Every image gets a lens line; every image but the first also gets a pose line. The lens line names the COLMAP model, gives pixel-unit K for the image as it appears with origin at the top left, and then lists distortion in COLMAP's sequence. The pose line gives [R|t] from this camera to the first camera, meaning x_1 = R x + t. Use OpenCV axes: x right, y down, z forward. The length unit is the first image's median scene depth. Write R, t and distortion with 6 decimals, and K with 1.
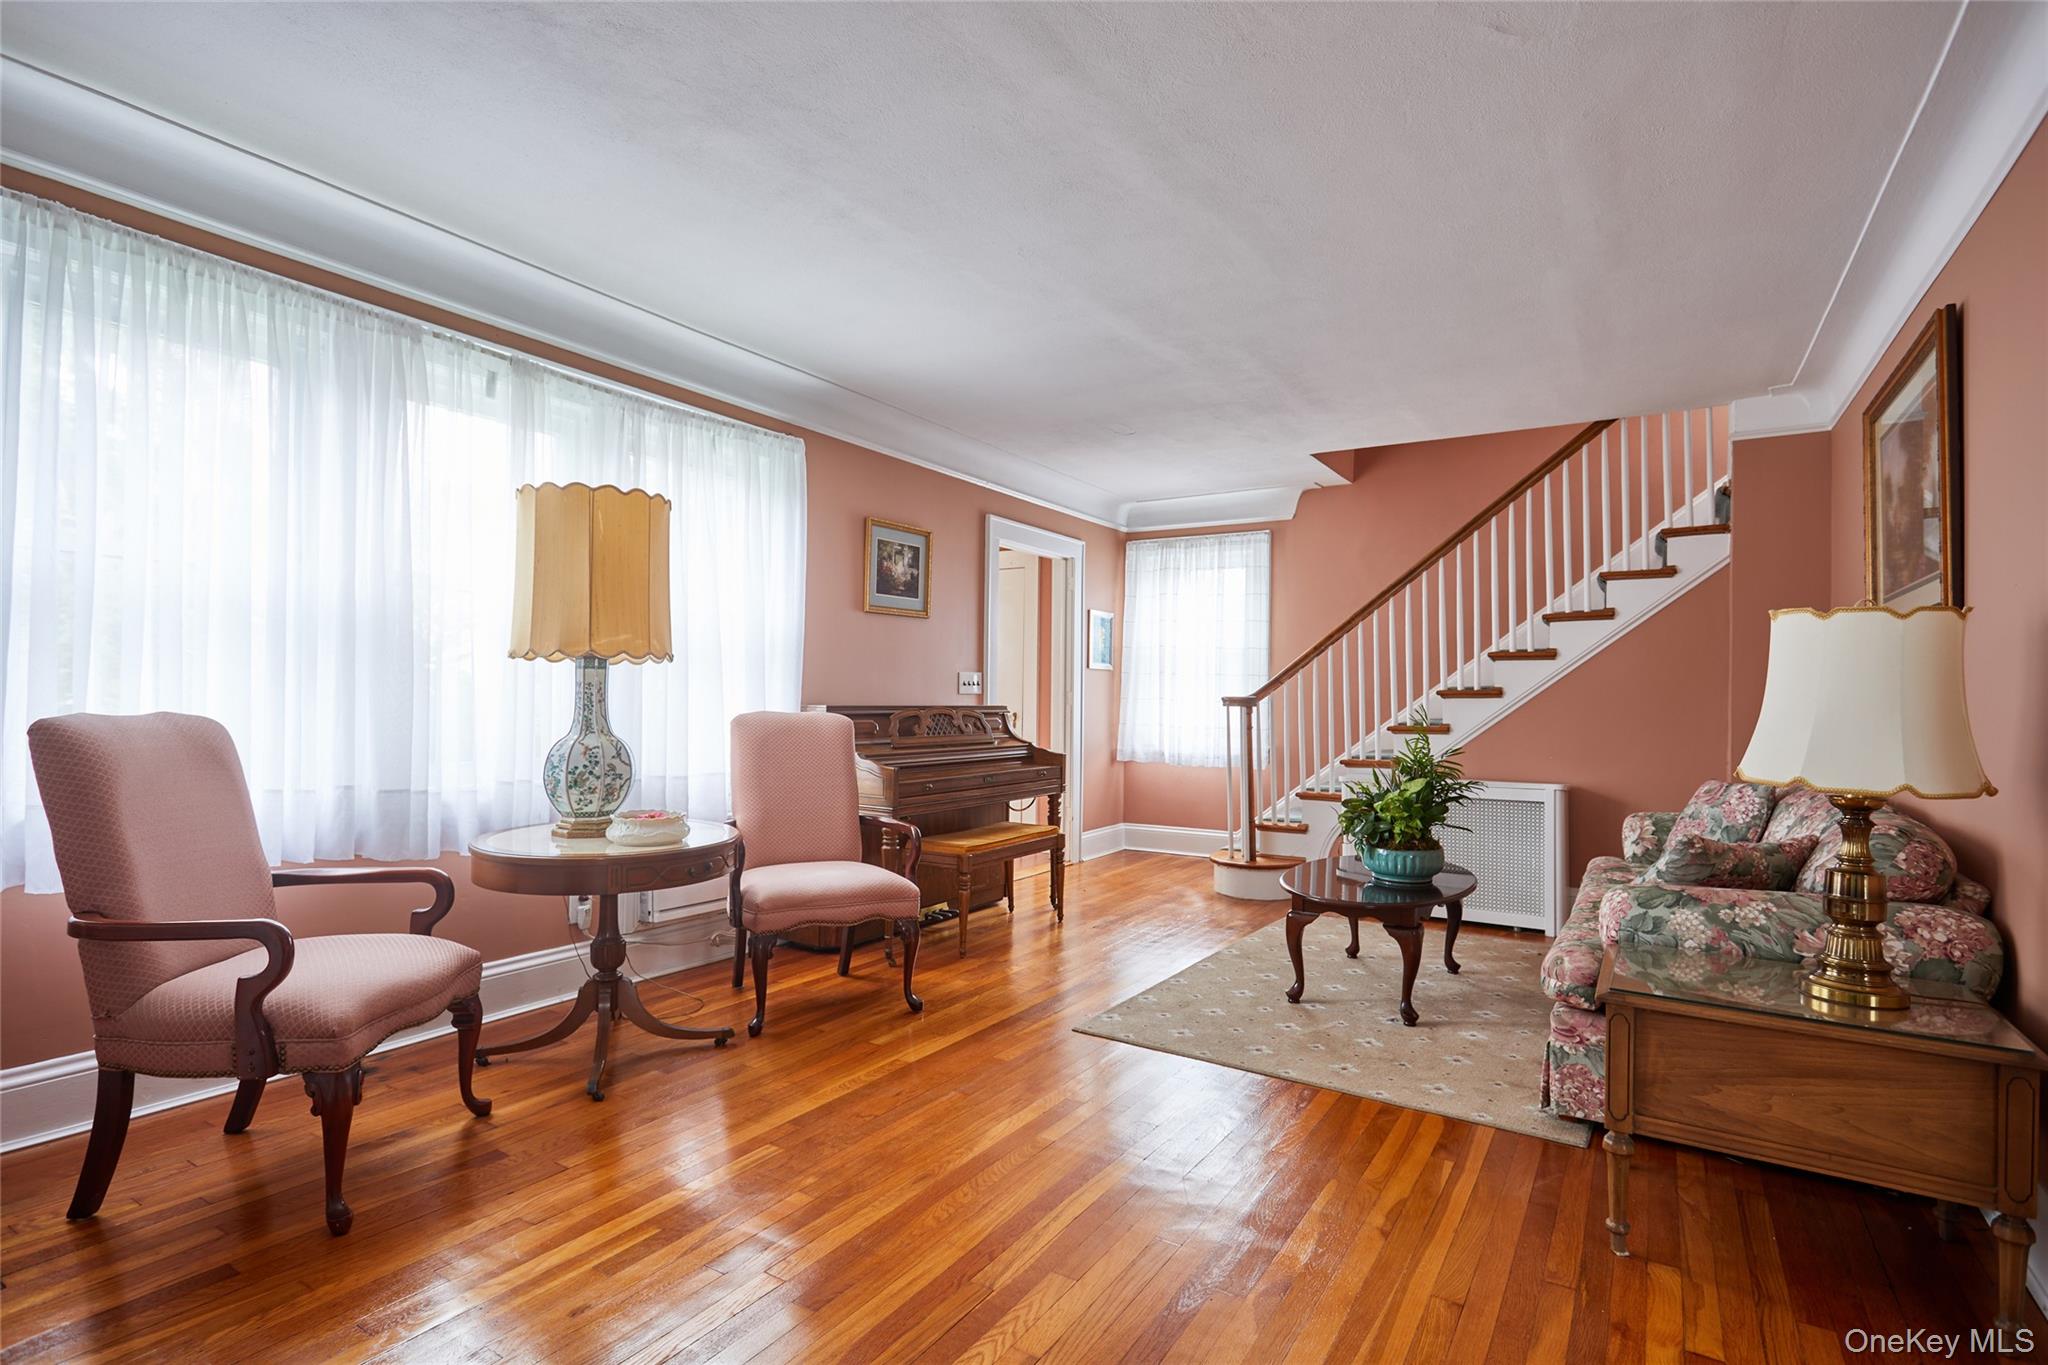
lens RADIAL K [[1007.5, 0, 1025.8], [0, 1007.5, 686.3], [0, 0, 1]] dist [0.003261, -0.000795]
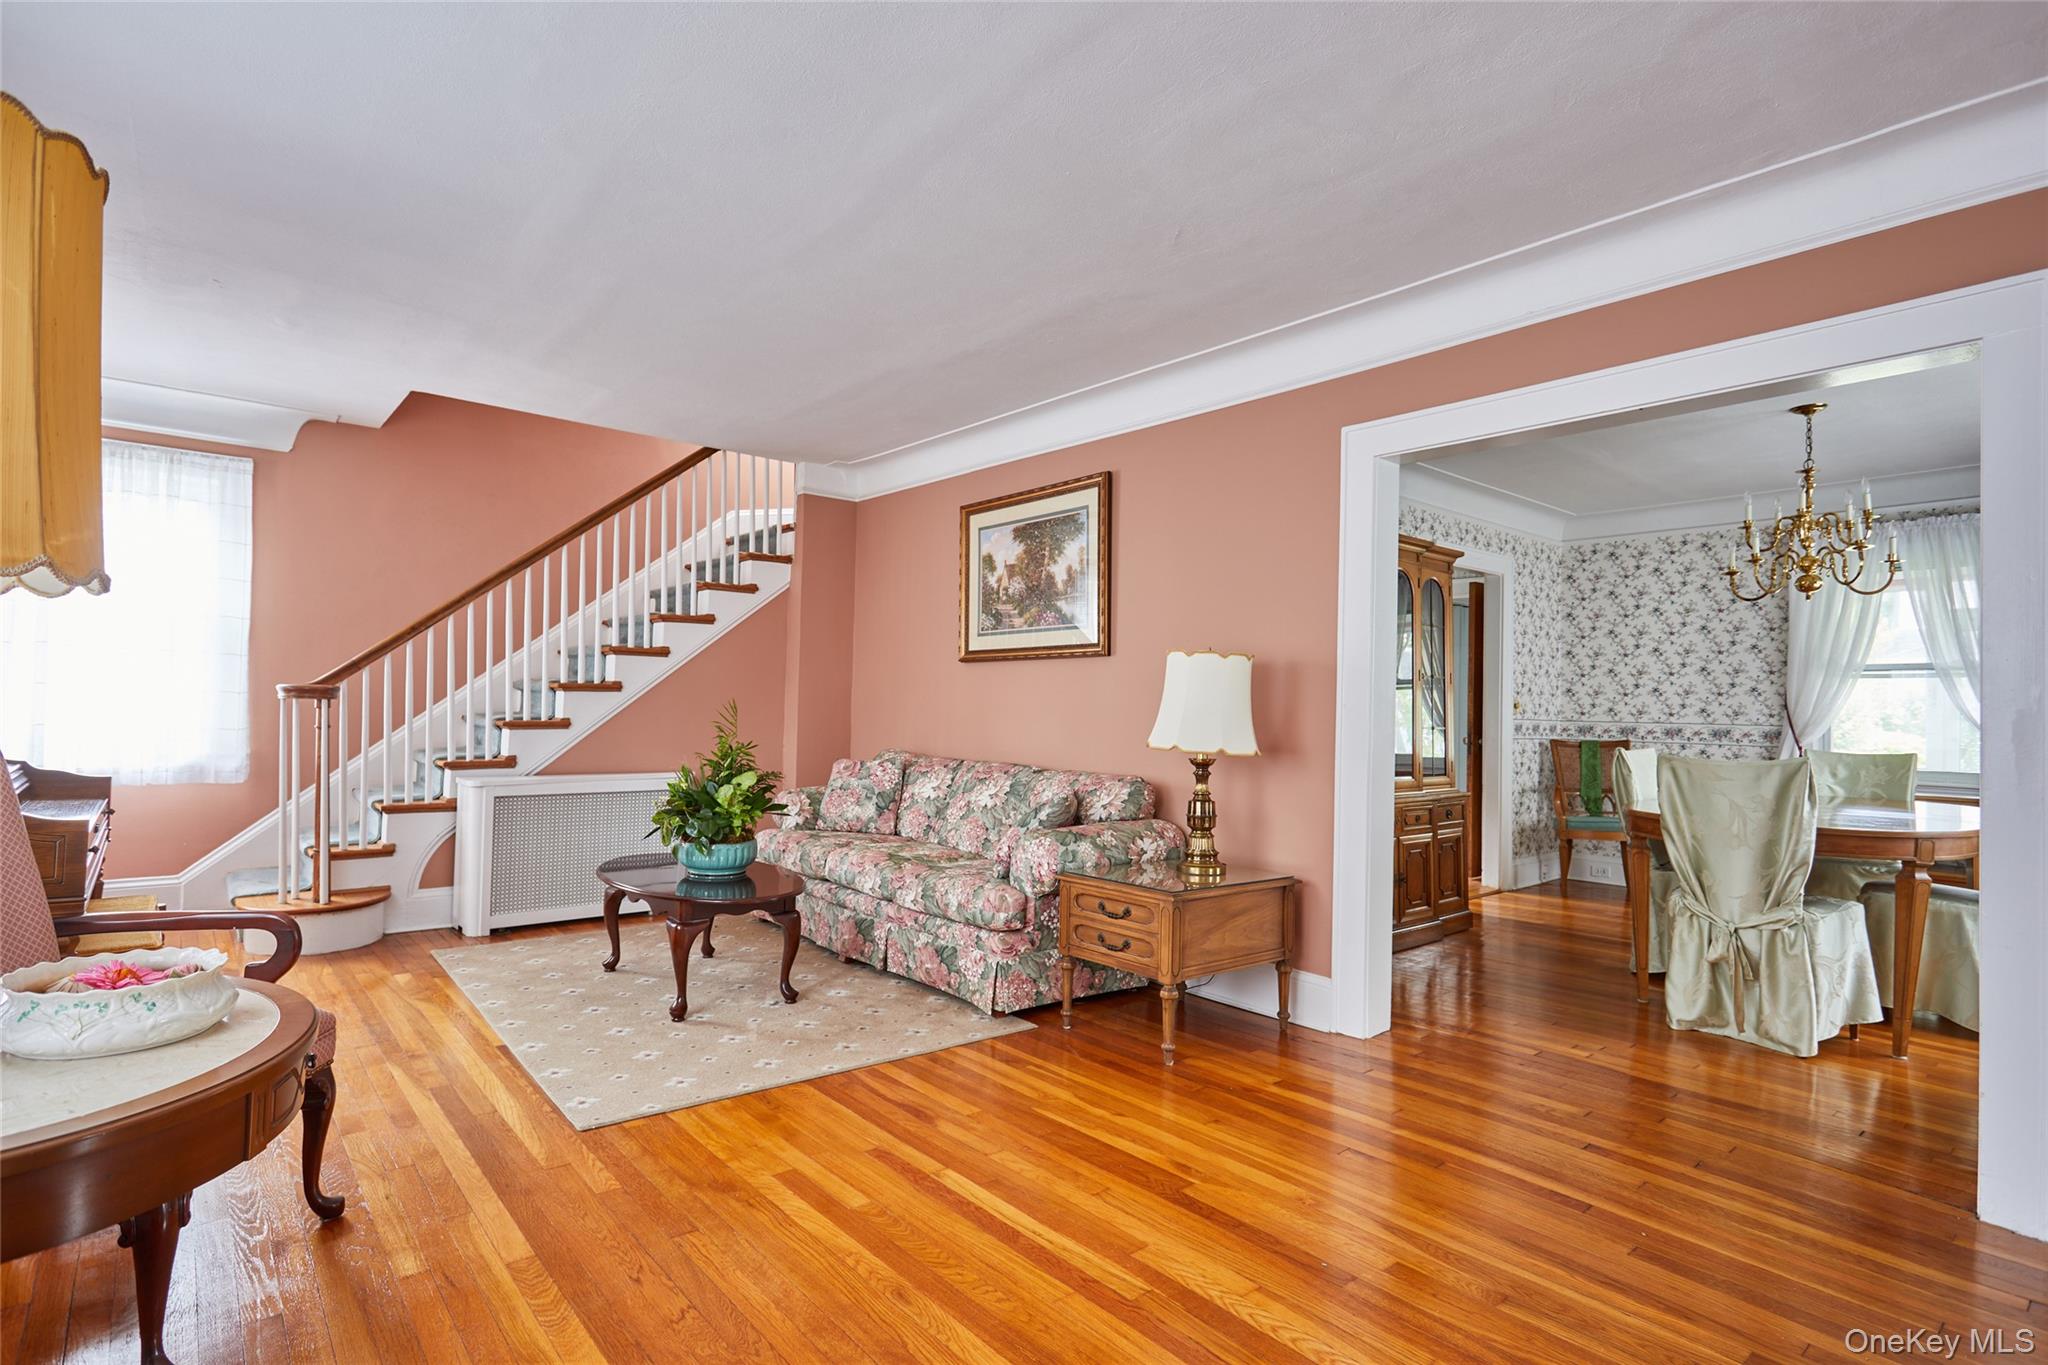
lens RADIAL K [[1007.5, 0, 1025.8], [0, 1007.5, 686.3], [0, 0, 1]] dist [0.003261, -0.000795]
pose [[0.308250, 0.018004, 0.951135, -0.407428], [-0.027932, 0.999561, -0.009868, 0.004818], [-0.950895, -0.023526, 0.308618, 0.324623]]
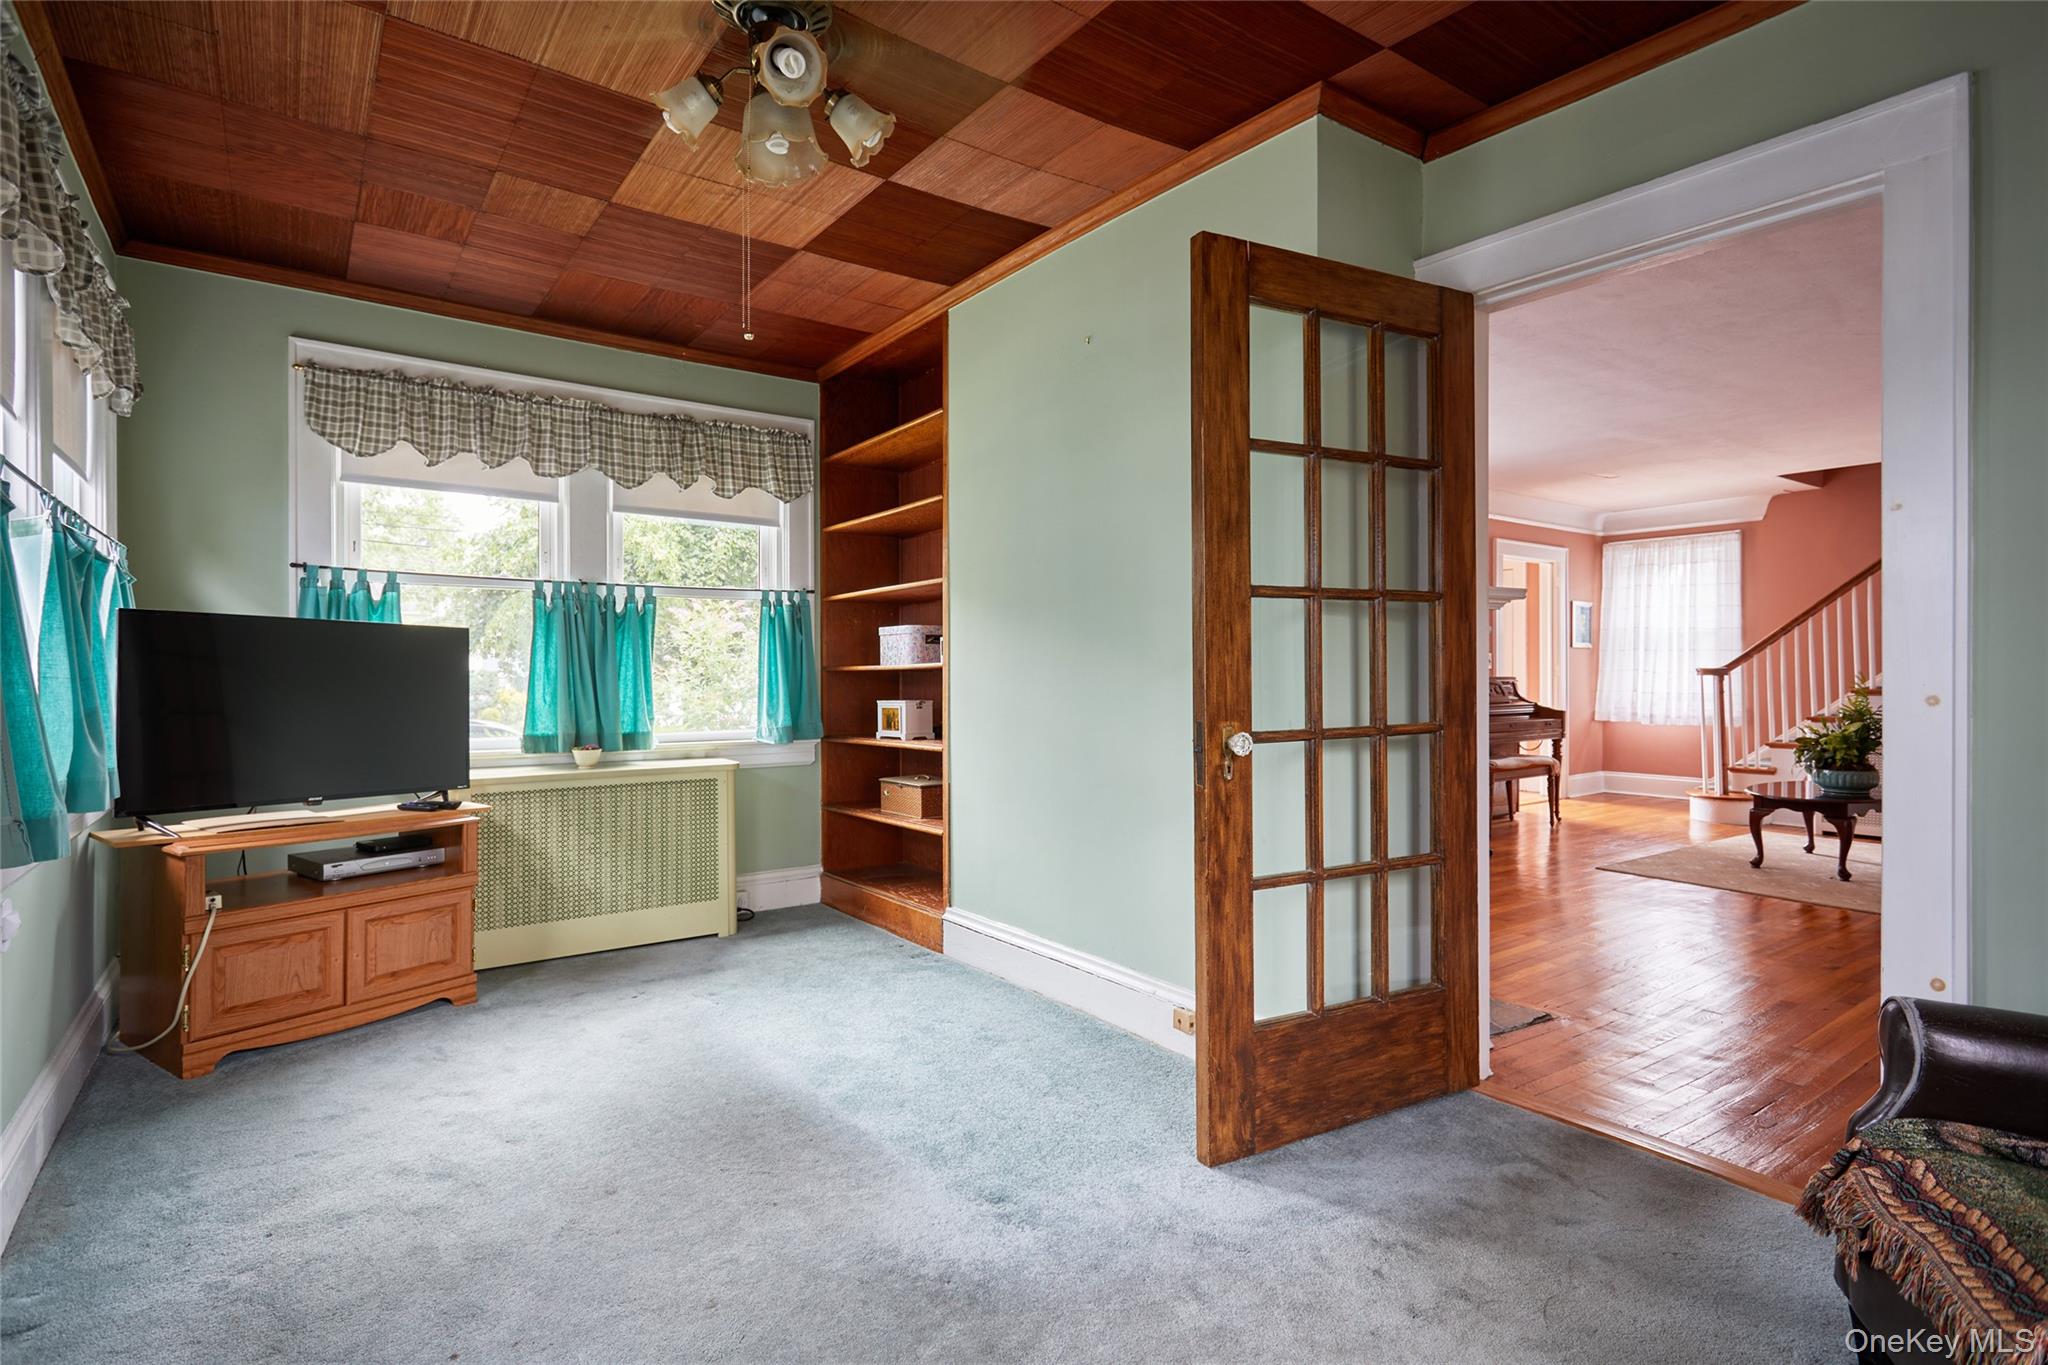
lens RADIAL K [[1009.1, 0, 1019.4], [0, 1009.1, 674.2], [0, 0, 1]] dist [0.001786, -0.000280]
pose [[0.923366, -0.013241, -0.383693, -0.137585], [0.018241, 0.999789, 0.009395, -0.012183], [0.383488, -0.015674, 0.923413, -0.663314]]
